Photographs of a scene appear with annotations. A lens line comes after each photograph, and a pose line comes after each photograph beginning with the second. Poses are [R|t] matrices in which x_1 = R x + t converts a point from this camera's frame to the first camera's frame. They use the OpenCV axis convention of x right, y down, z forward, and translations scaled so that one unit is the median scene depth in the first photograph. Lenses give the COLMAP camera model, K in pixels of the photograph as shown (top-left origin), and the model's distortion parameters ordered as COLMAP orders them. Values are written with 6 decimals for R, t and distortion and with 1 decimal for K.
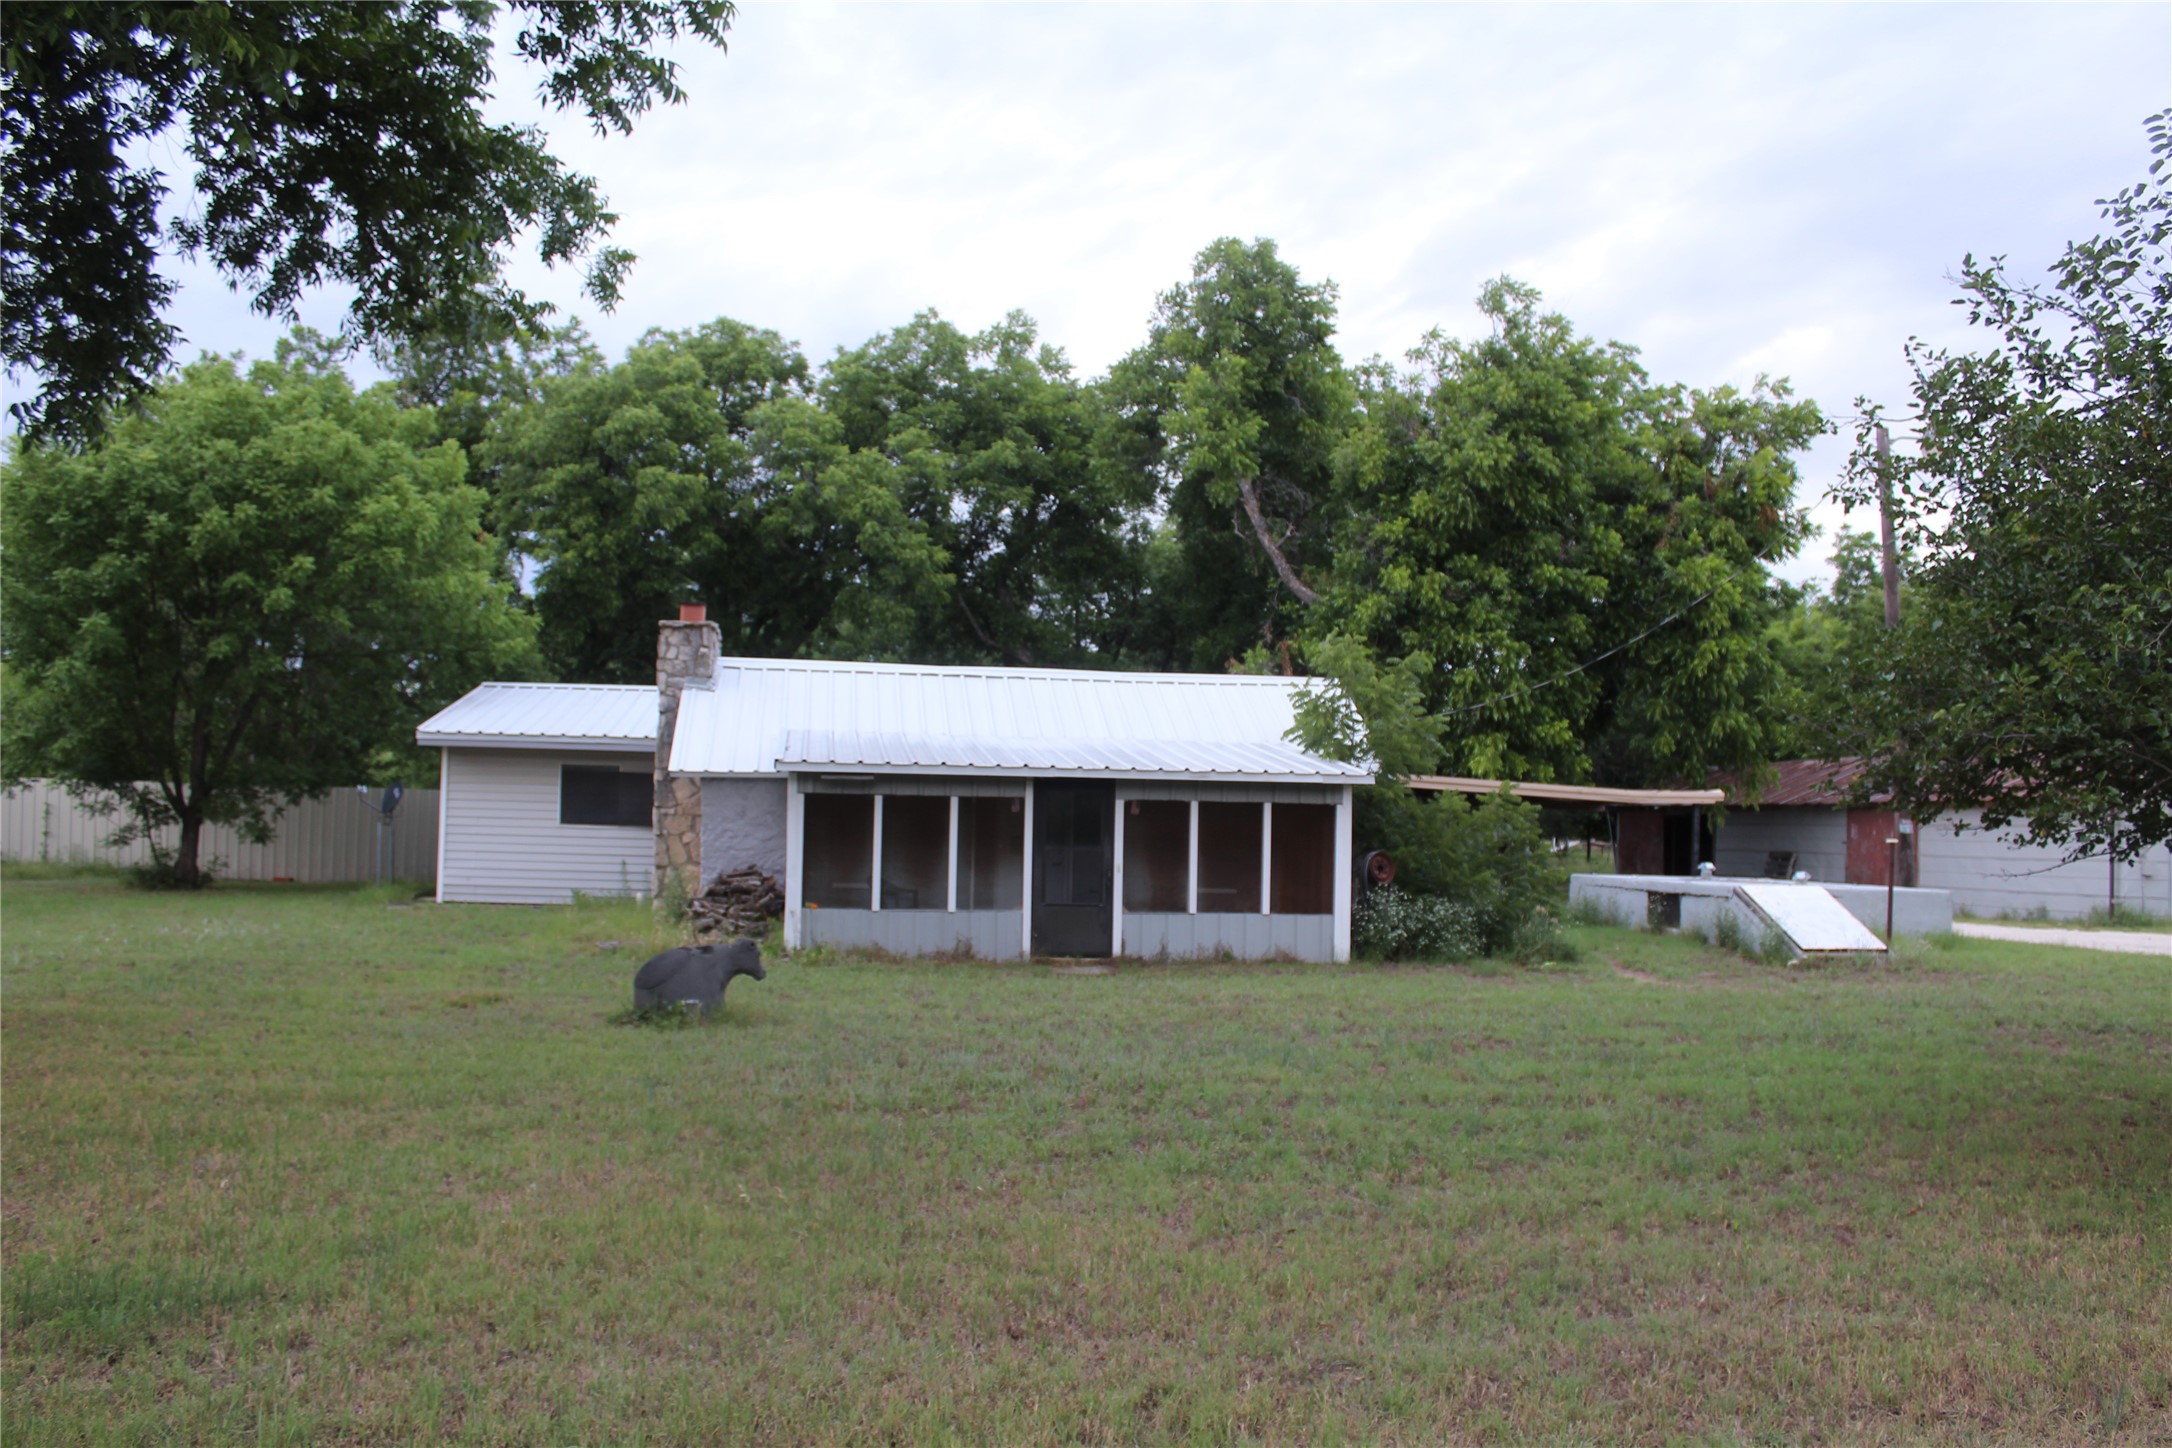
lens RADIAL K [[1783.8, 0, 1080.7], [0, 1783.8, 735.3], [0, 0, 1]] dist [-0.155947, 0.142834]
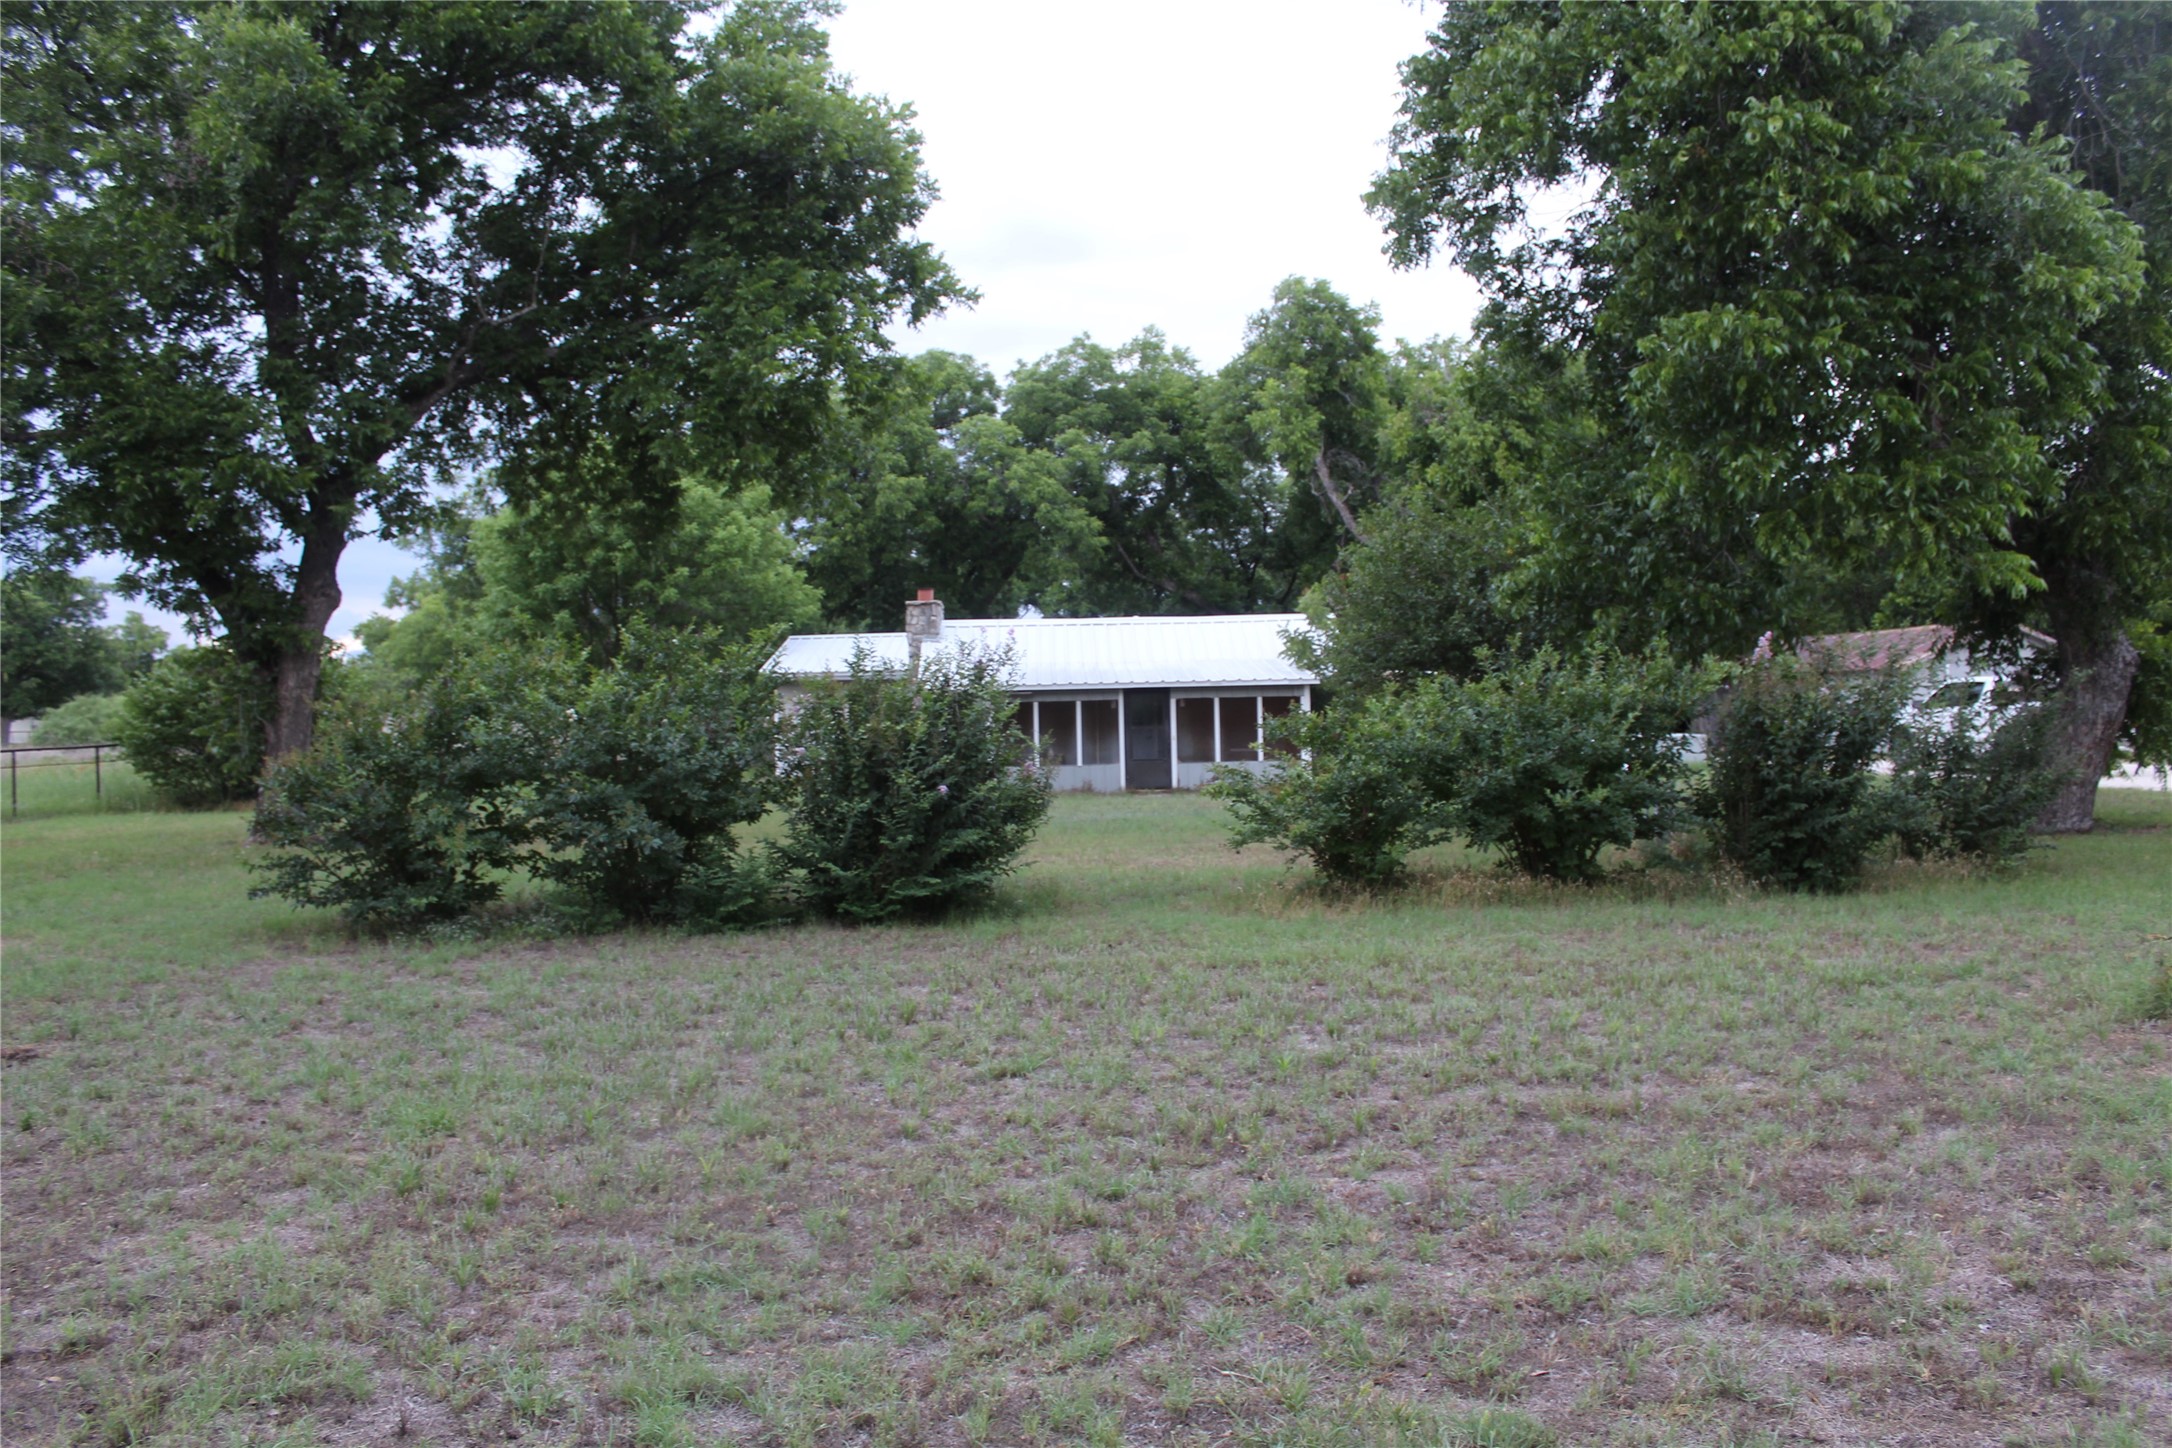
lens RADIAL K [[1775.9, 0, 1103.8], [0, 1775.9, 741.1], [0, 0, 1]] dist [-0.171417, 0.141786]
pose [[0.992635, -0.038699, -0.114800, 0.081439], [0.046301, 0.996855, 0.064311, -0.020154], [0.111950, -0.069153, 0.991305, -0.393155]]
